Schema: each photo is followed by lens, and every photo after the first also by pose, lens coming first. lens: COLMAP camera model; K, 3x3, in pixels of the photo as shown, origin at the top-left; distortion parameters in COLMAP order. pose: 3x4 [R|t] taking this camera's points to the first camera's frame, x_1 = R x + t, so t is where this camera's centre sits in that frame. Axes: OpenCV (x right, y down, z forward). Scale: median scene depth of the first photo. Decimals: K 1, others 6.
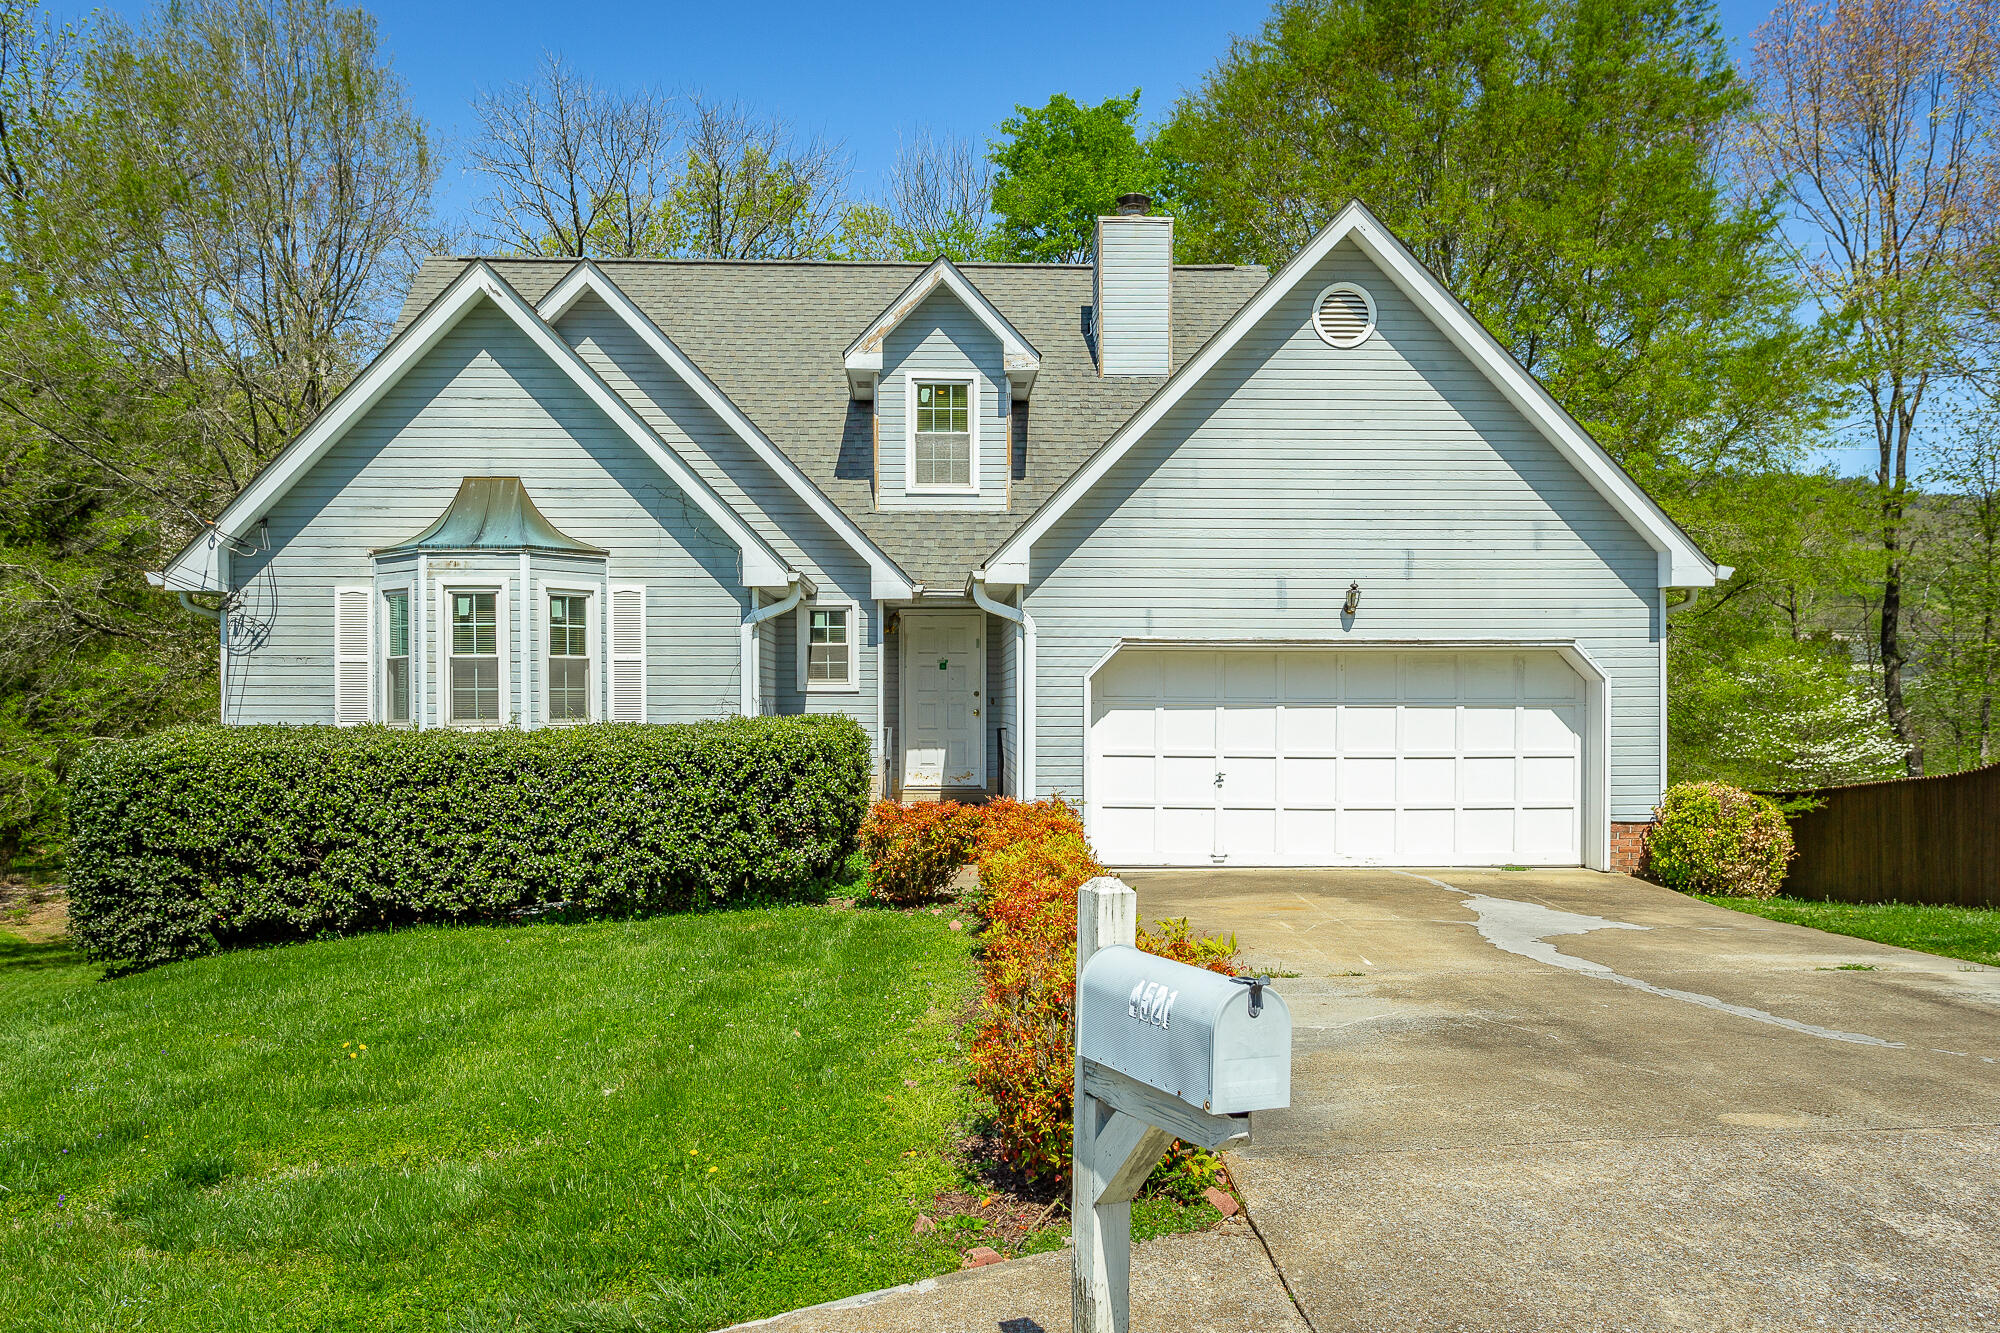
lens RADIAL K [[1592.1, 0, 1000.0], [0, 1592.1, 651.1], [0, 0, 1]] dist [-0.000323, 0.000737]
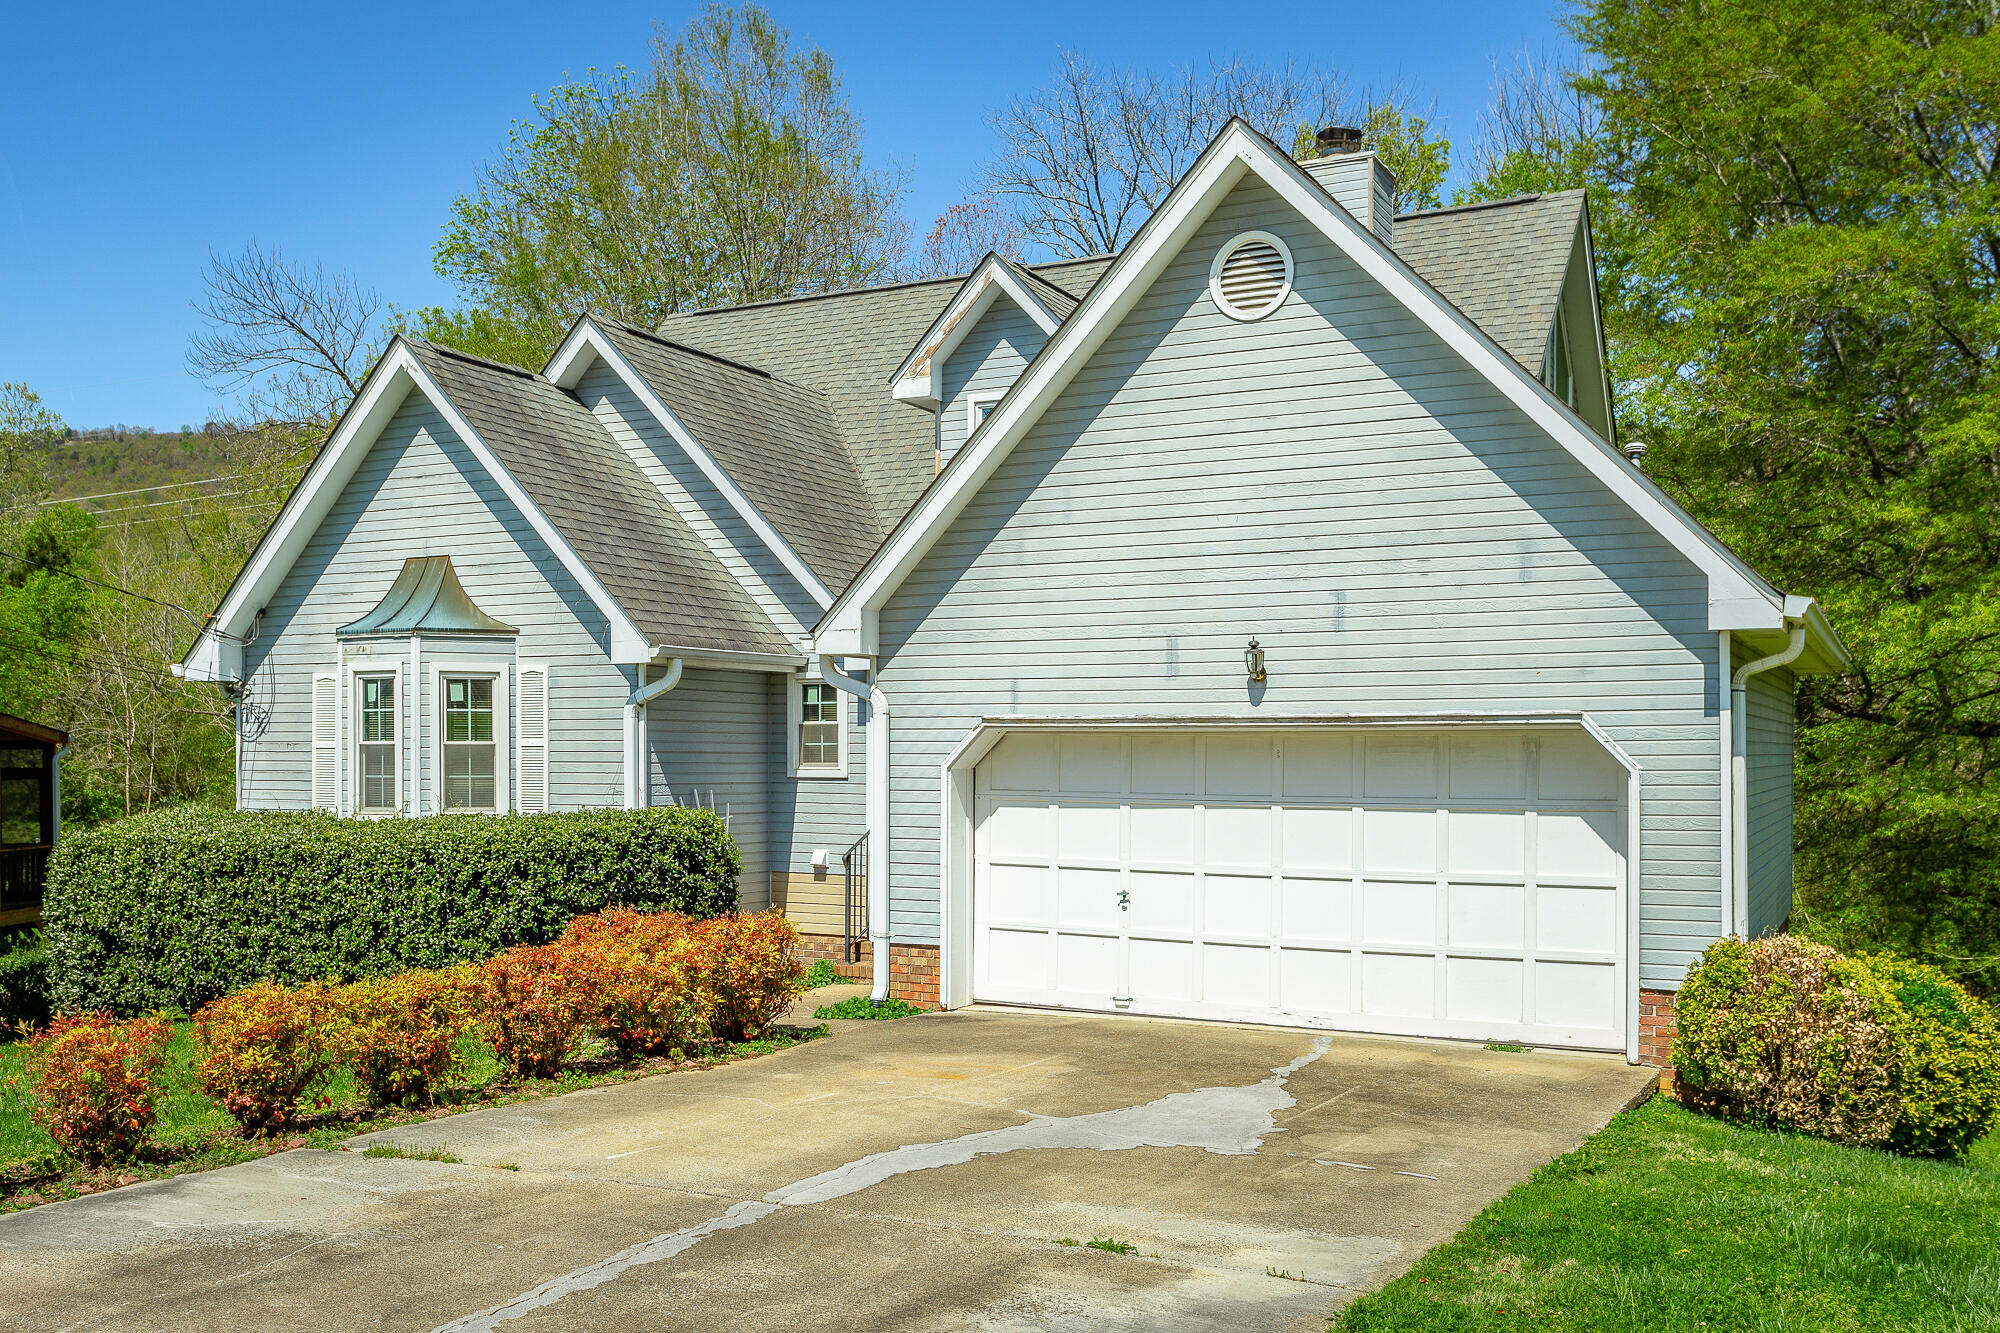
lens RADIAL K [[1842.2, 0, 1000.7], [0, 1842.2, 686.6], [0, 0, 1]] dist [-0.001187, 0.000000]
pose [[0.860732, -0.016762, -0.508783, 0.550157], [0.013253, 0.999857, -0.010519, -0.013751], [0.508886, 0.002311, 0.860831, 0.208533]]
